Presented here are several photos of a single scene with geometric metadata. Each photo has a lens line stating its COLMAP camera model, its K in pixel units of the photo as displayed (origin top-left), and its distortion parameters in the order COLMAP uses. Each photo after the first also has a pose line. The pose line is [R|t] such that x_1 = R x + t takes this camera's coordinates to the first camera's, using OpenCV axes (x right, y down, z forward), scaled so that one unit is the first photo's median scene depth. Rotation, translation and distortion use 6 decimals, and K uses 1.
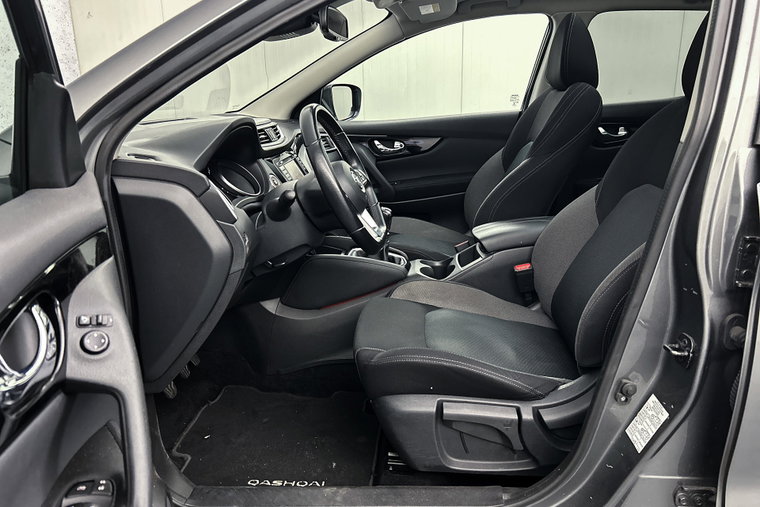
lens RADIAL K [[564.5, 0, 381.8], [0, 564.5, 261.3], [0, 0, 1]] dist [0.083412, -0.132148]
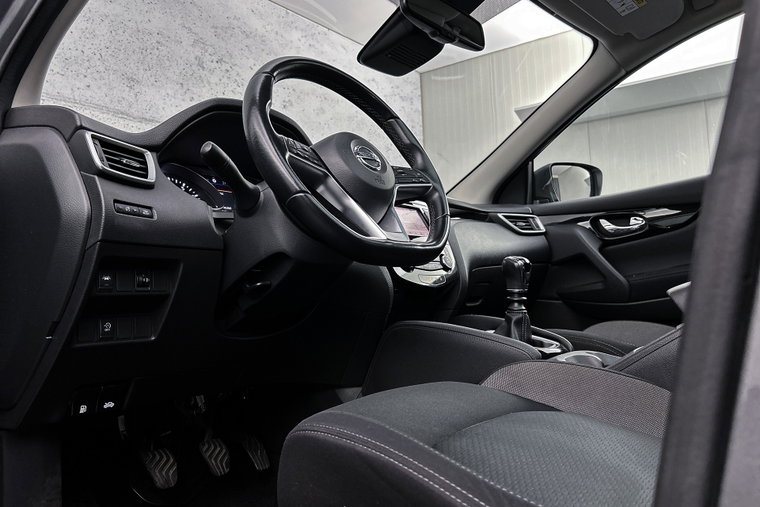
lens RADIAL K [[564.5, 0, 381.8], [0, 564.5, 261.3], [0, 0, 1]] dist [0.083412, -0.132148]
pose [[0.817959, -0.046591, -0.573387, 0.174991], [-0.136007, 0.952797, -0.271439, 0.074446], [0.558968, 0.300011, 0.773012, 0.300097]]
